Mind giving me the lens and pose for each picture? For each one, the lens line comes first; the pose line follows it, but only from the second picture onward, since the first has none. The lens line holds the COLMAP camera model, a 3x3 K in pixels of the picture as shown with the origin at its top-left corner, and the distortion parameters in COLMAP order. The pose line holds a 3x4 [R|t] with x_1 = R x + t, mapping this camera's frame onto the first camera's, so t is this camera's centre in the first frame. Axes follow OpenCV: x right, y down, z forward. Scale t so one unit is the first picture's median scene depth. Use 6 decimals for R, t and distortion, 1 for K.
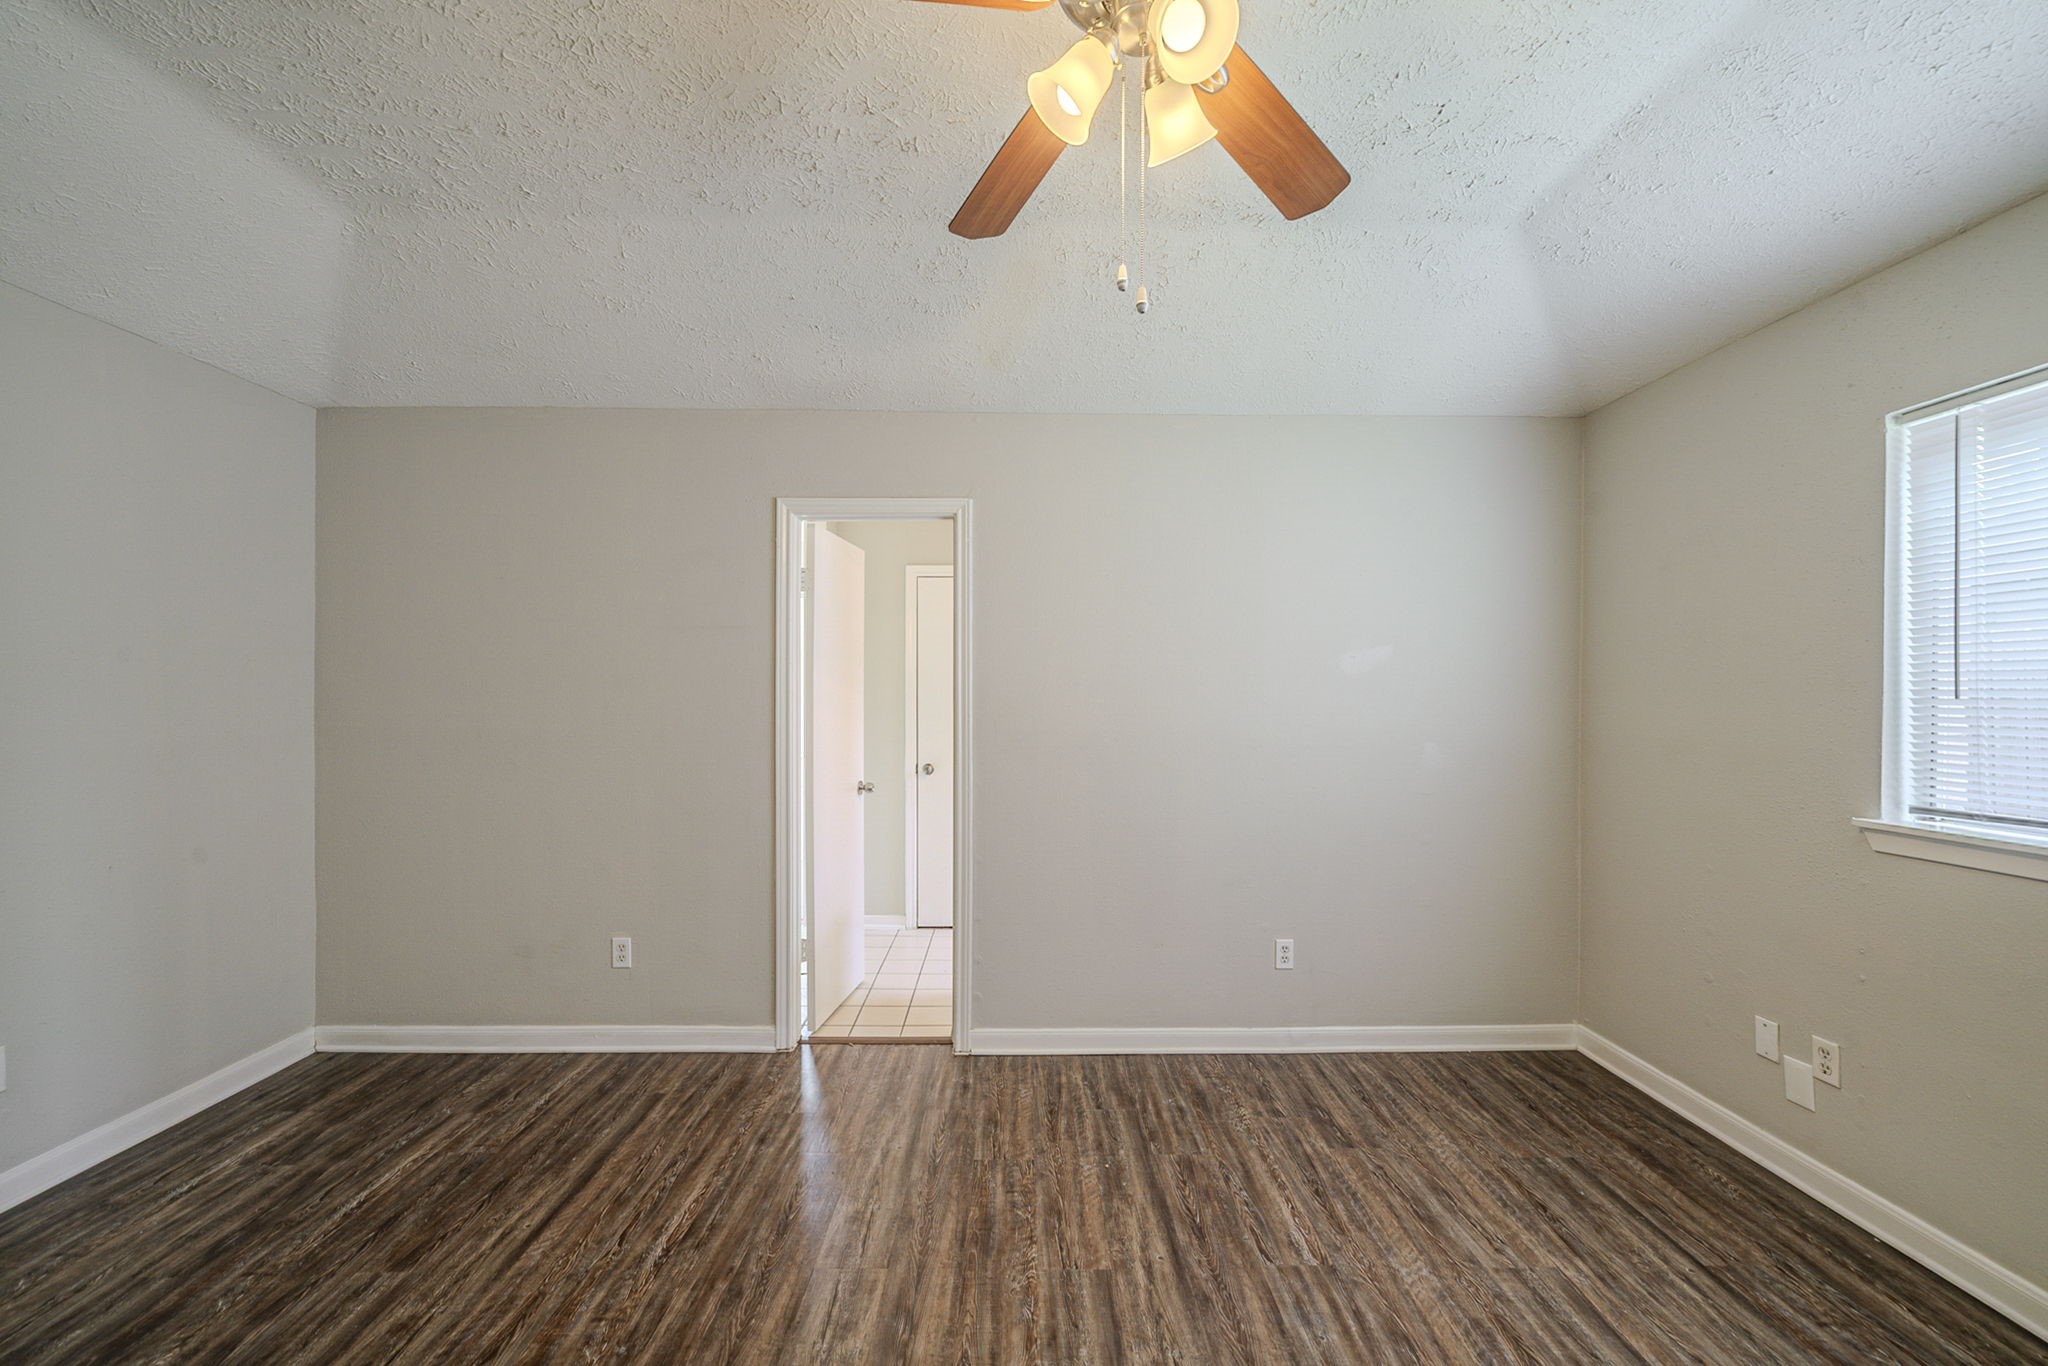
lens RADIAL K [[809.7, 0, 1024.1], [0, 809.7, 687.3], [0, 0, 1]] dist [-0.002927, 0.000509]
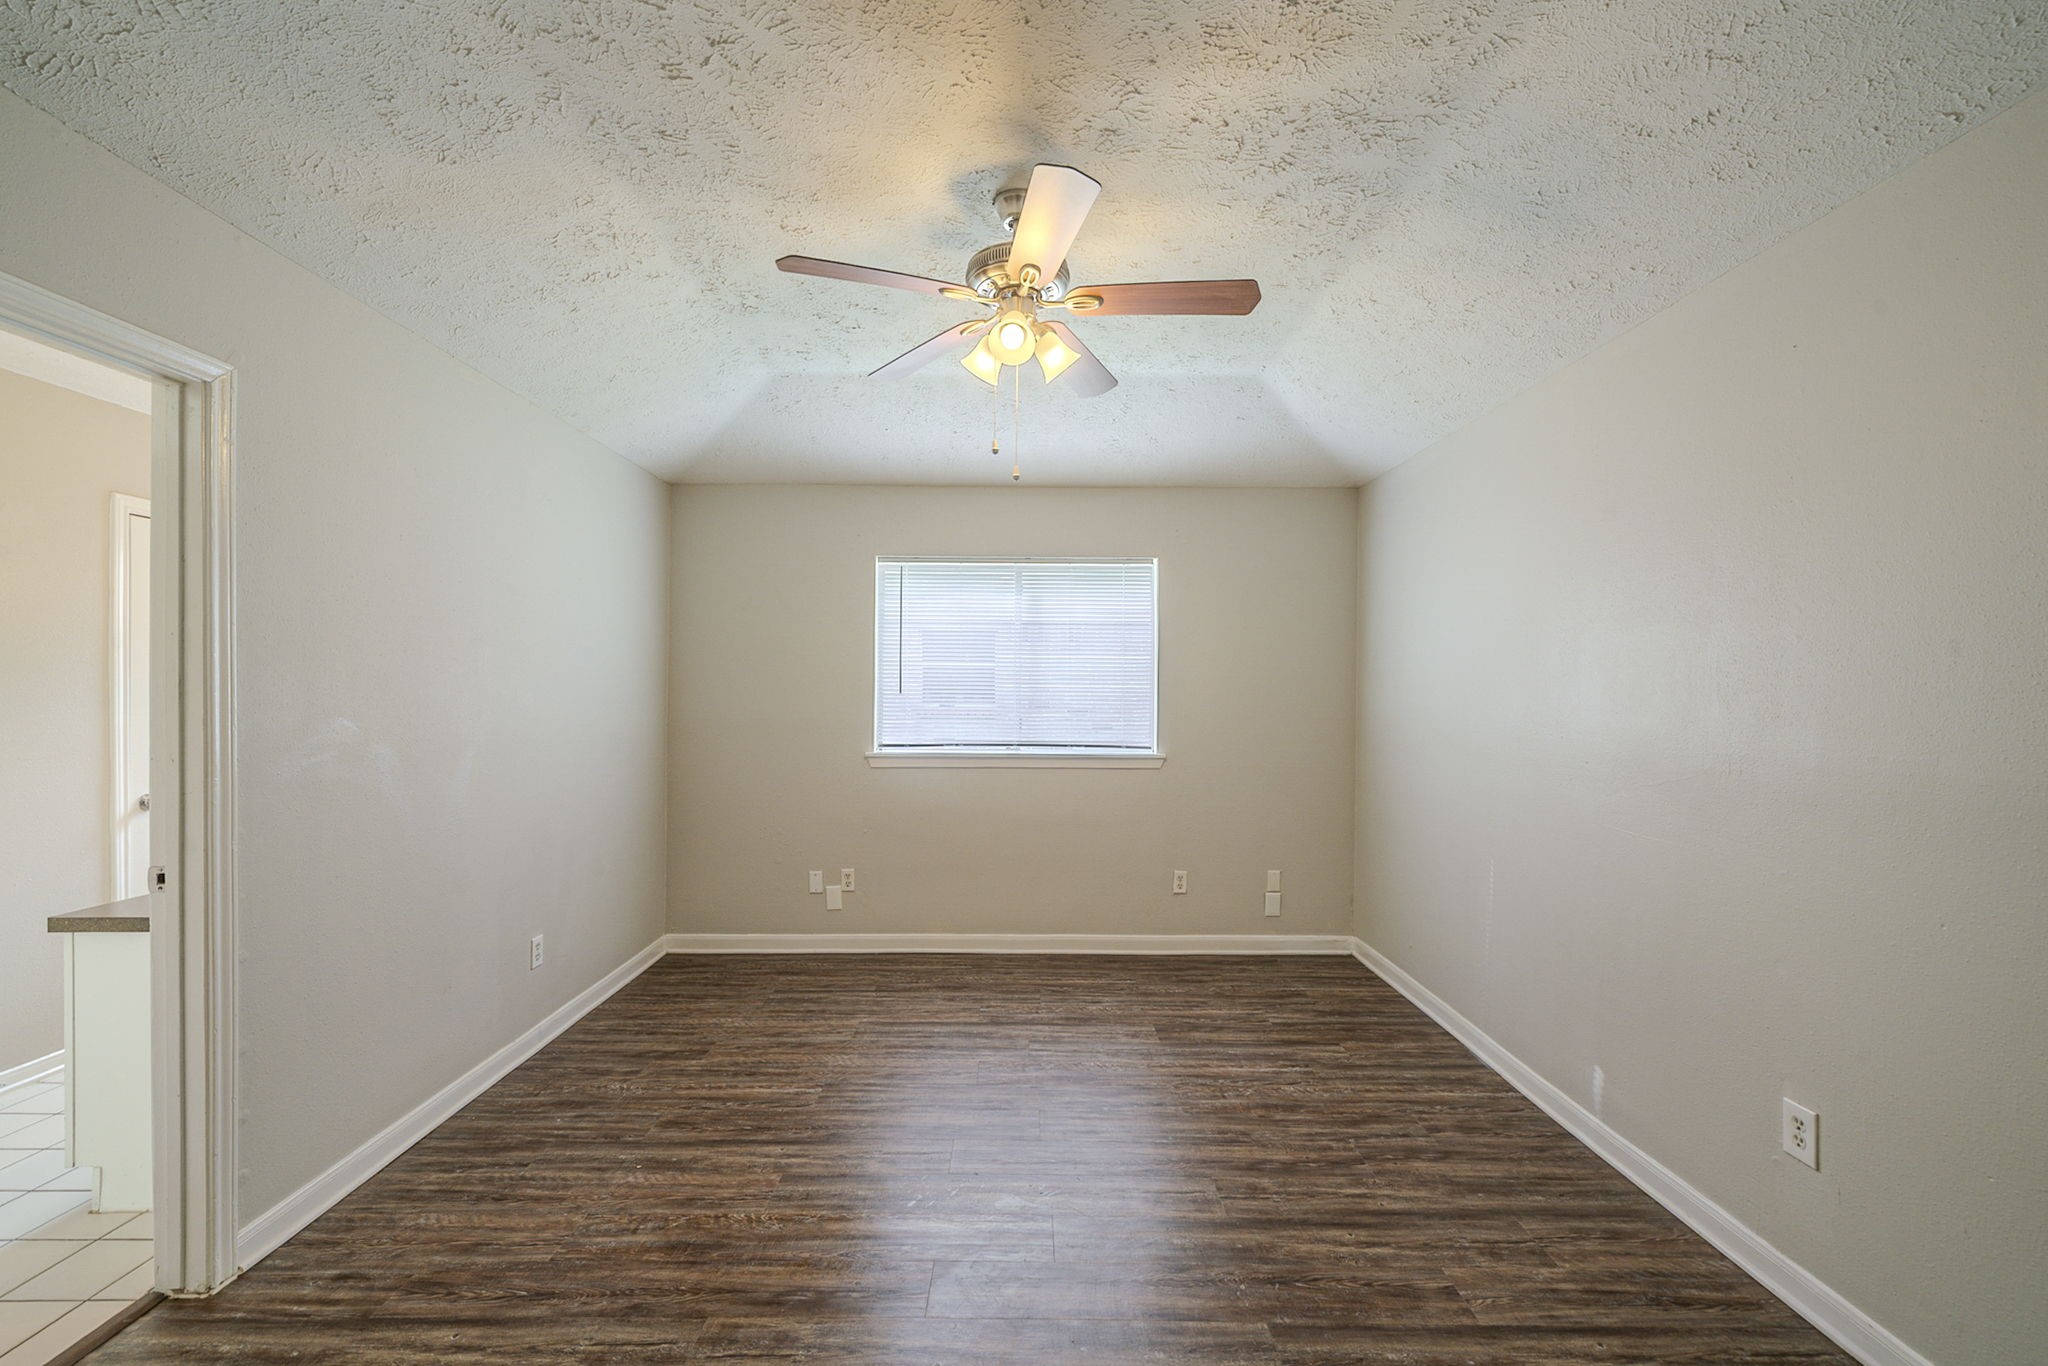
lens RADIAL K [[809.7, 0, 1035.0], [0, 809.7, 690.6], [0, 0, 1]] dist [-0.002927, 0.000509]
pose [[0.001704, -0.002675, 0.999995, -0.921370], [-0.013420, 0.999906, 0.002697, -0.002740], [-0.999908, -0.013425, 0.001668, 0.538326]]
